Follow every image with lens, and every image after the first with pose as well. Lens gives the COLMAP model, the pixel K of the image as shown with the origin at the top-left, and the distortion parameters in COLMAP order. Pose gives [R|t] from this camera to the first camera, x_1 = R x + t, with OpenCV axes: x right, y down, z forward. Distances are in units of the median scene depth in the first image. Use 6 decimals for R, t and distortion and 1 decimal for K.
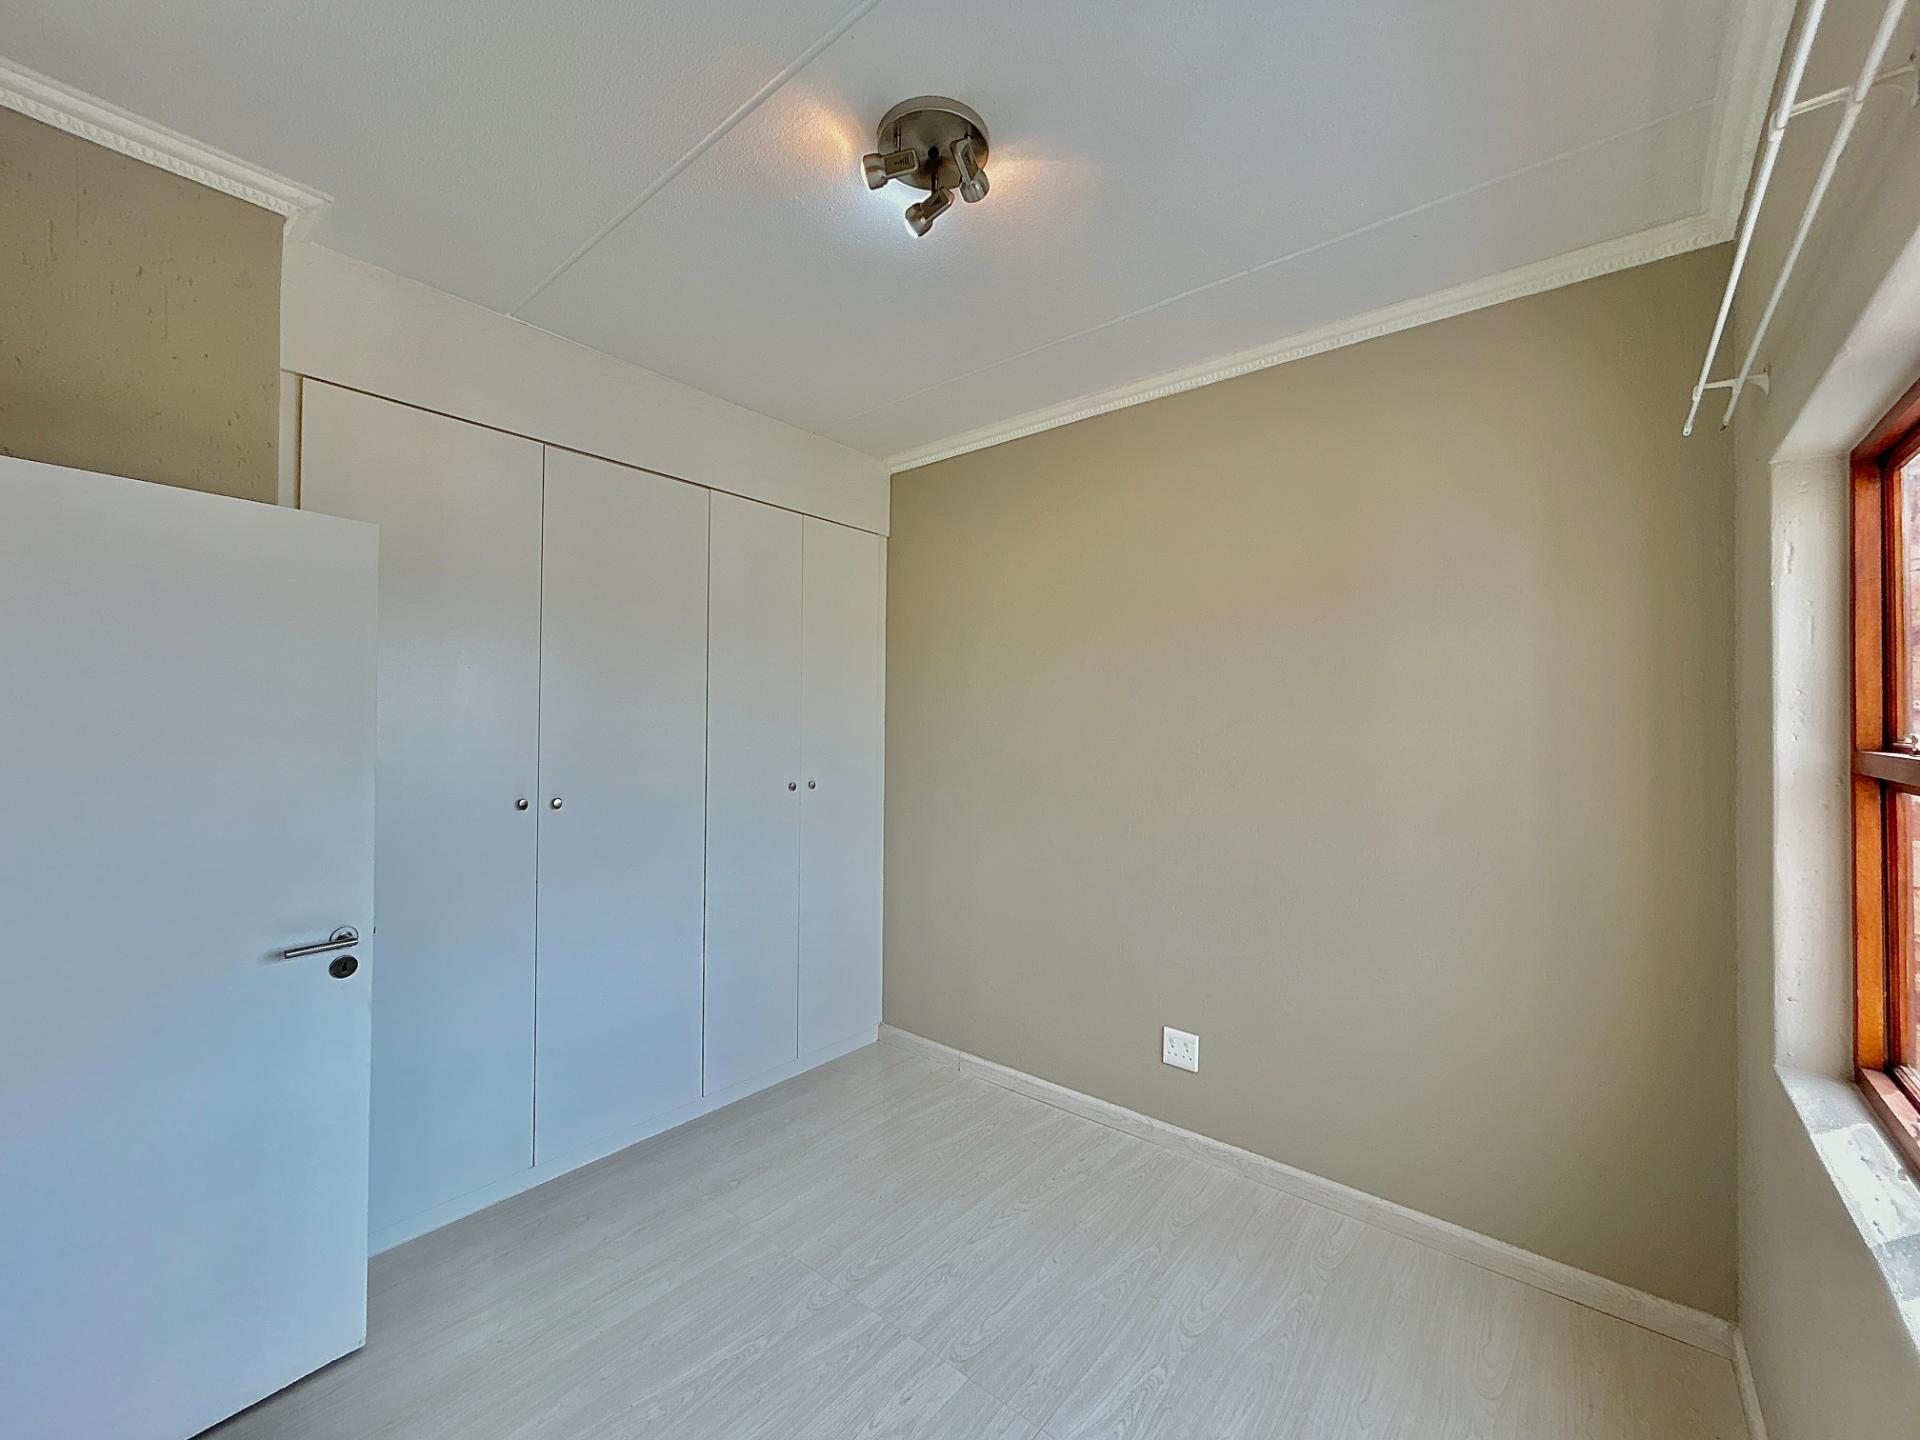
lens RADIAL K [[768.9, 0, 960.0], [0, 768.9, 720.0], [0, 0, 1]] dist [-0.000068, -0.000055]
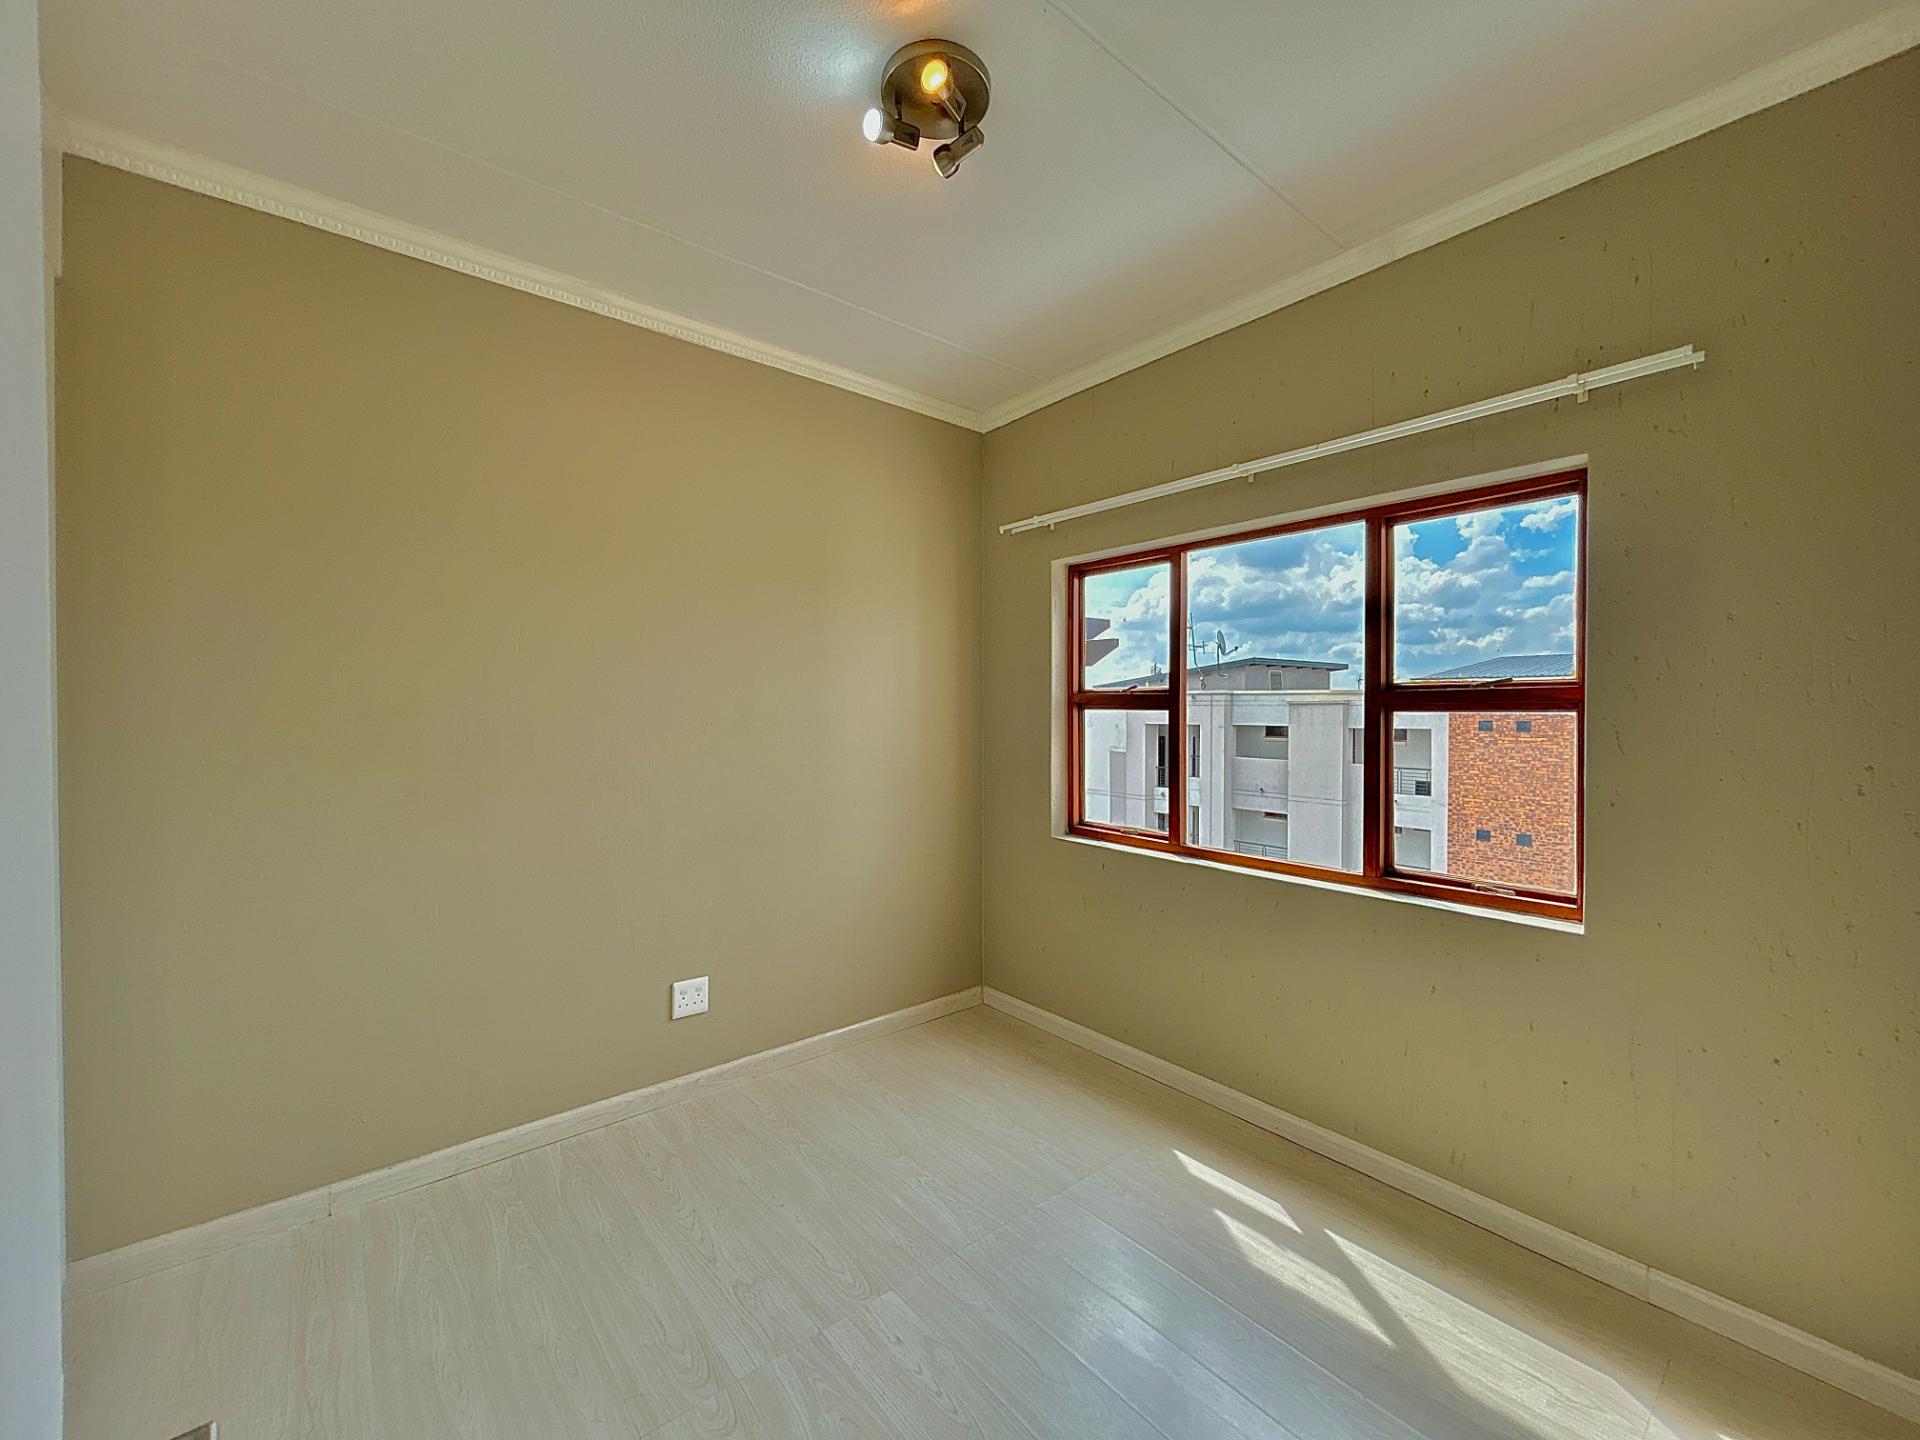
lens RADIAL K [[772.6, 0, 959.2], [0, 772.6, 716.2], [0, 0, 1]] dist [0.000790, 0.000146]
pose [[0.193067, -0.021378, 0.980953, -0.705640], [-0.008864, 0.999684, 0.023531, 0.034524], [-0.981146, -0.013238, 0.192816, 0.512583]]
